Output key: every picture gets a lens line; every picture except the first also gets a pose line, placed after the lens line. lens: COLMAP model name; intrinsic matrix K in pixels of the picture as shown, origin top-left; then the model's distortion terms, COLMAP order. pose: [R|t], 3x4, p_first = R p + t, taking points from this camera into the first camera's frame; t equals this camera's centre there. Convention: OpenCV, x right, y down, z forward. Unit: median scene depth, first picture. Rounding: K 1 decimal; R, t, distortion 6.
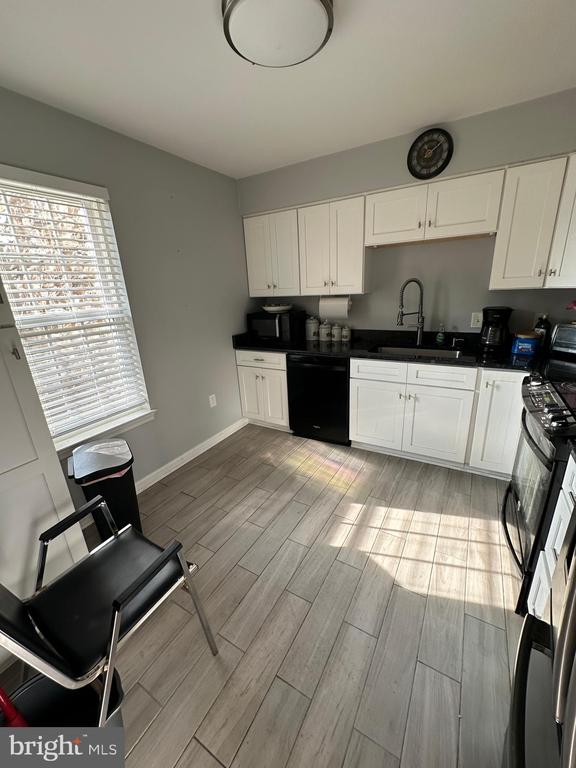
lens RADIAL K [[306.5, 0, 288.0], [0, 306.5, 384.0], [0, 0, 1]] dist [-0.000742, 0.000025]
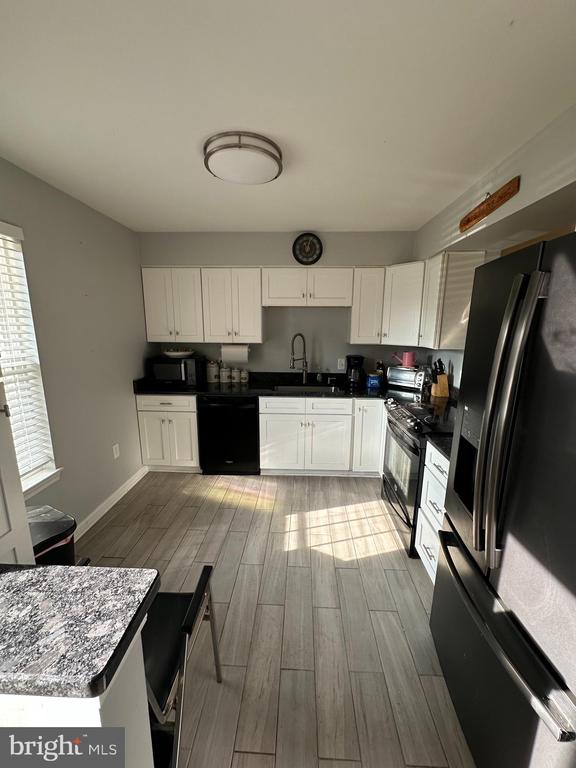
lens RADIAL K [[306.5, 0, 288.0], [0, 306.5, 384.0], [0, 0, 1]] dist [-0.000742, 0.000025]
pose [[0.881406, -0.037512, 0.470868, -0.255118], [0.096394, 0.990149, -0.101557, -0.002448], [-0.462420, 0.134902, 0.876339, -0.090050]]
